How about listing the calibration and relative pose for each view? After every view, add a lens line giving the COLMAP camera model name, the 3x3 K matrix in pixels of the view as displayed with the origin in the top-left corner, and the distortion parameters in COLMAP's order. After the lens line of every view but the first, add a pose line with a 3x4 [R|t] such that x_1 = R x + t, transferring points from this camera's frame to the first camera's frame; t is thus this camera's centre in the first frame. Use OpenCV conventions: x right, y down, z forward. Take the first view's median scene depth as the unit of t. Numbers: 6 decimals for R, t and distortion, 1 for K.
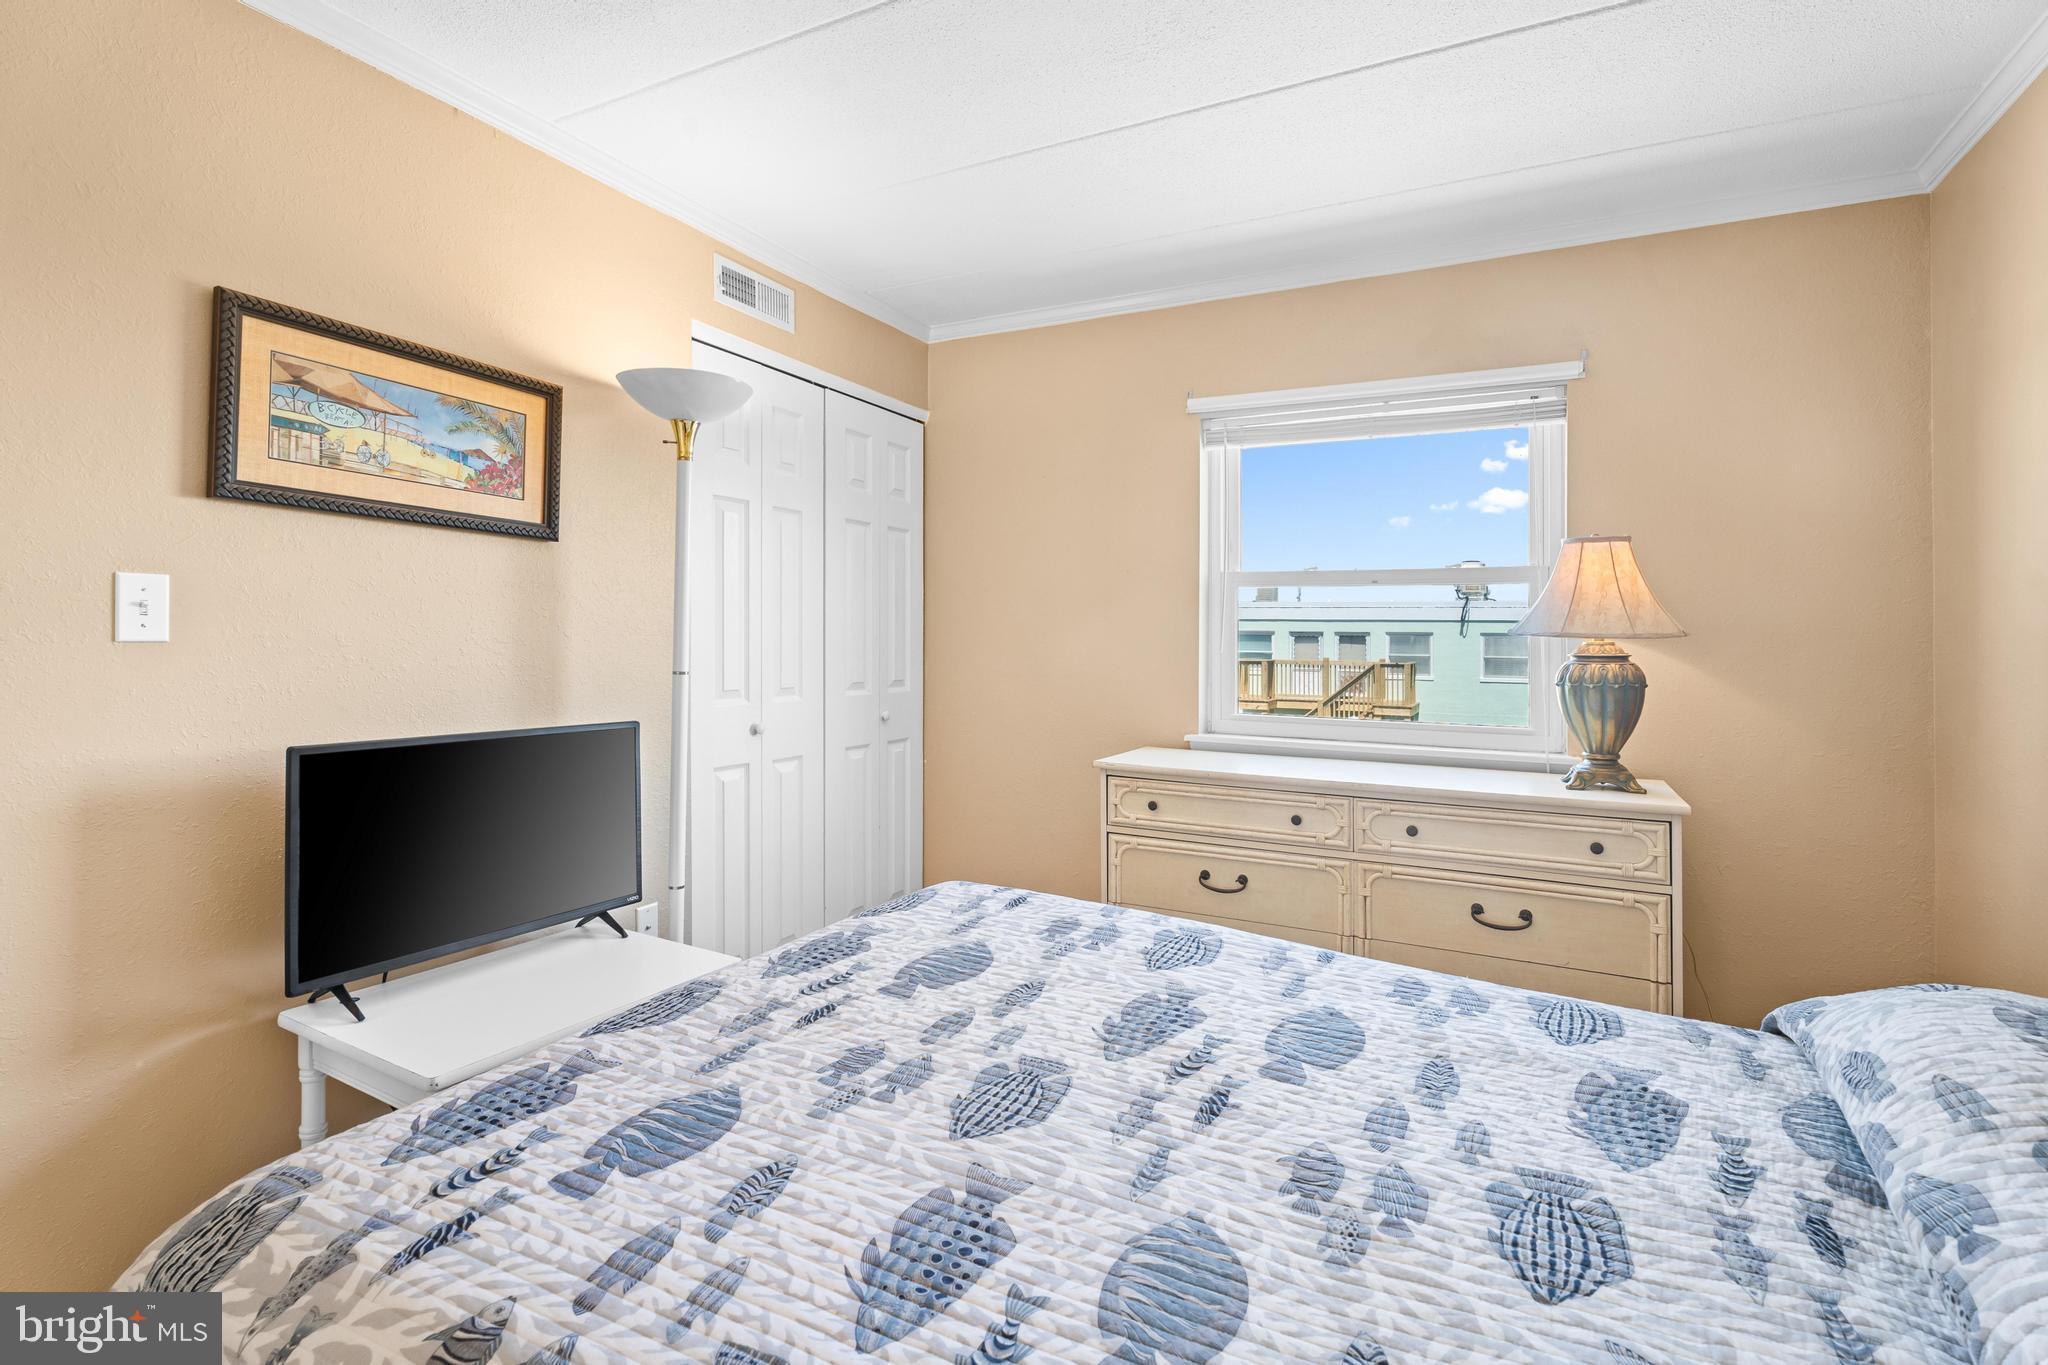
lens RADIAL K [[946.5, 0, 1025.6], [0, 946.5, 617.6], [0, 0, 1]] dist [-0.003204, -0.000294]
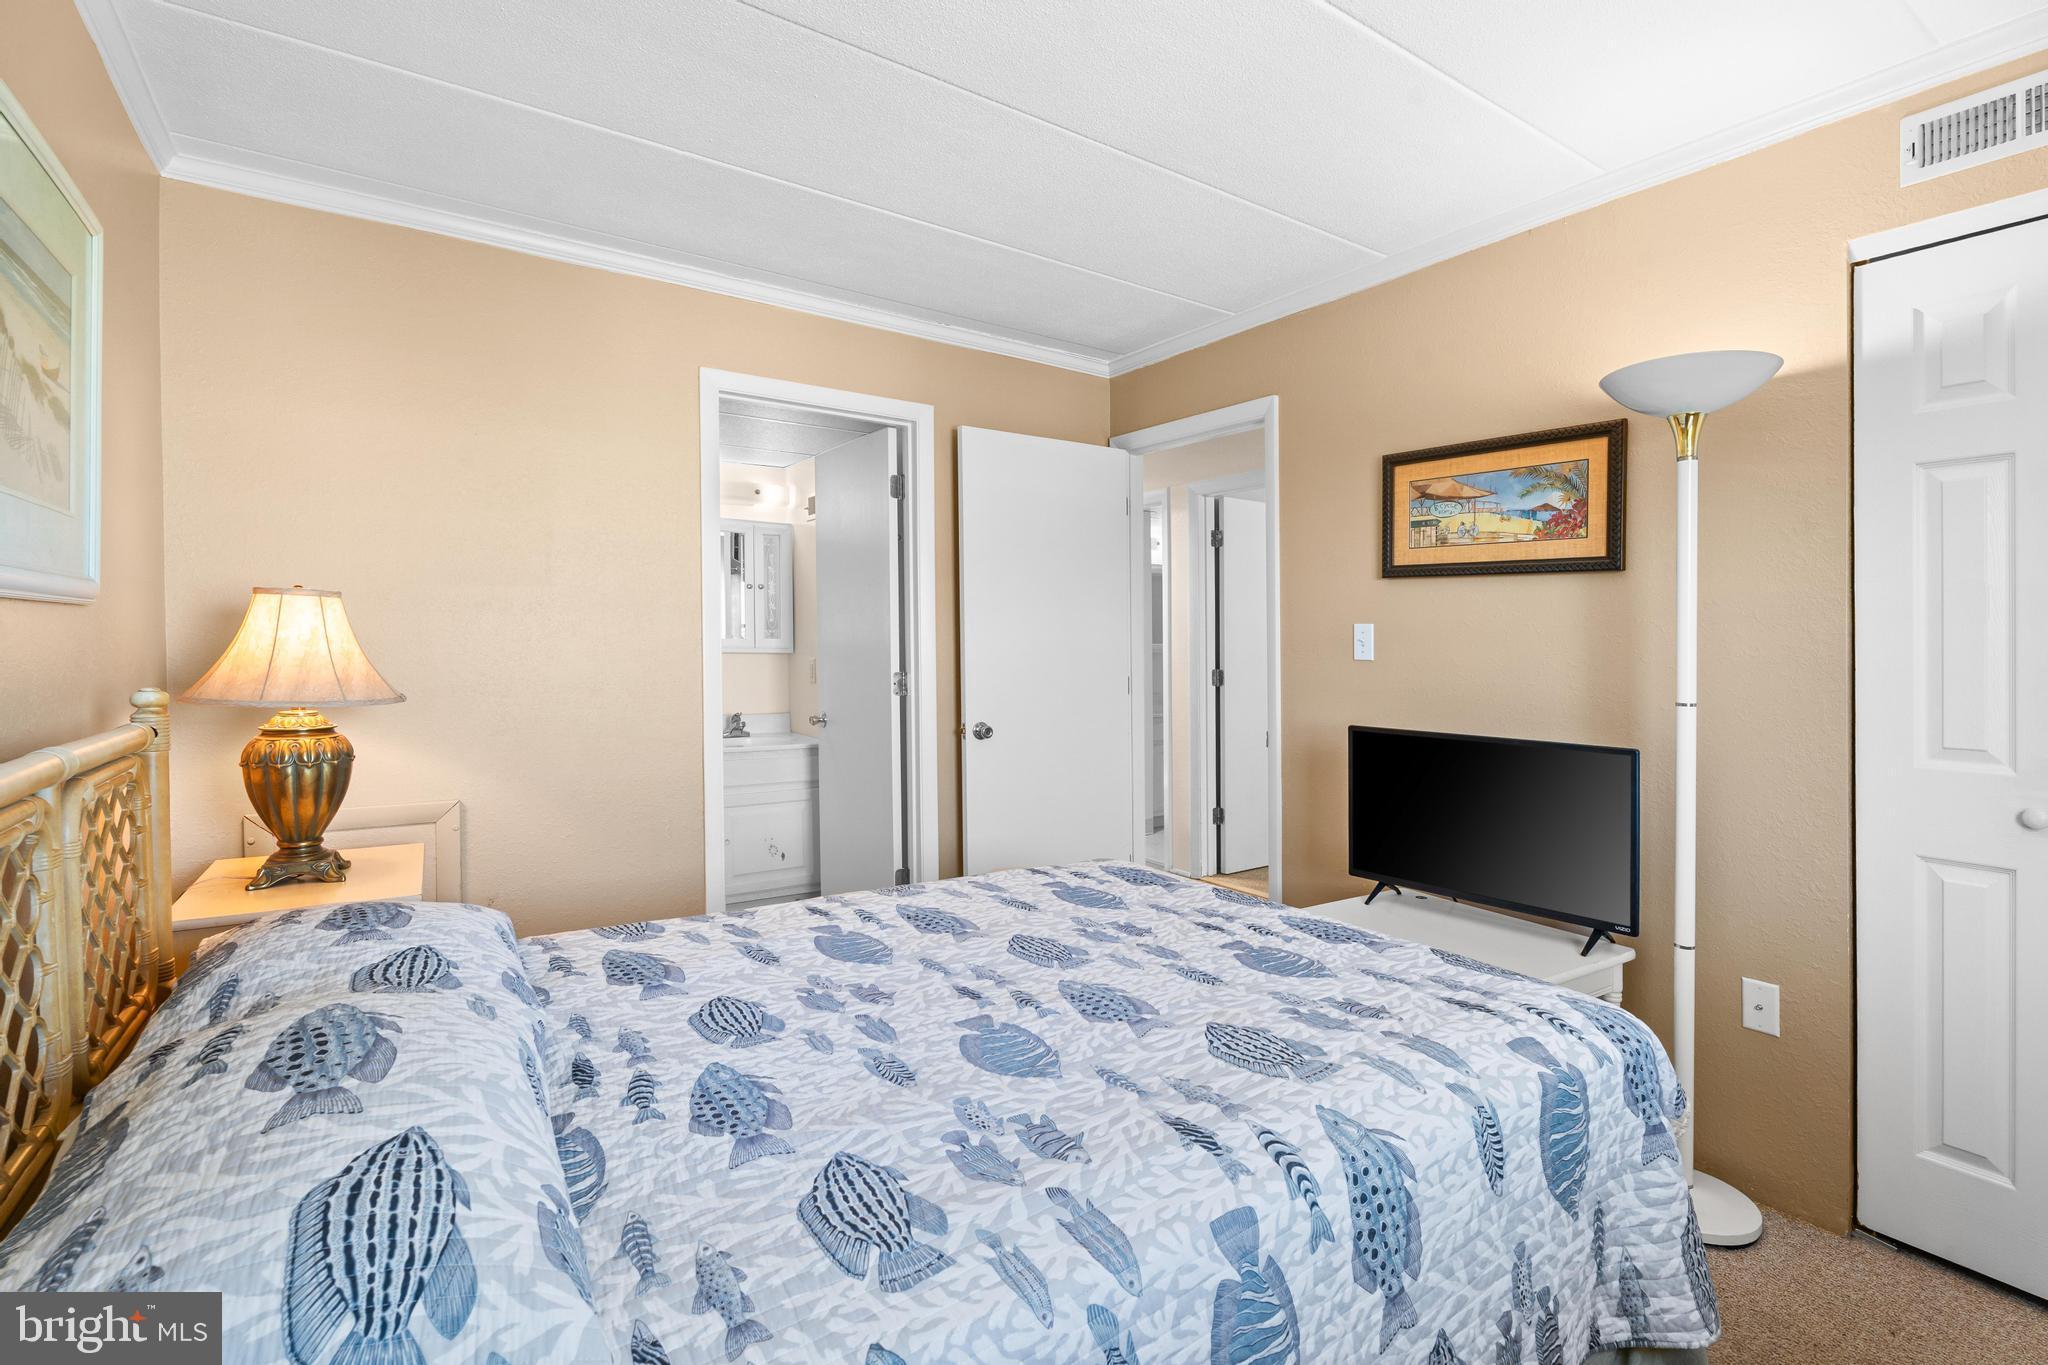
lens RADIAL K [[956.2, 0, 1024.0], [0, 956.2, 682.5], [0, 0, 1]] dist [-0.001324, -0.000125]
pose [[-0.482530, 0.013715, -0.875772, 0.879409], [-0.005368, 0.999812, 0.018615, 0.030799], [0.875863, 0.013683, -0.482366, 1.119912]]
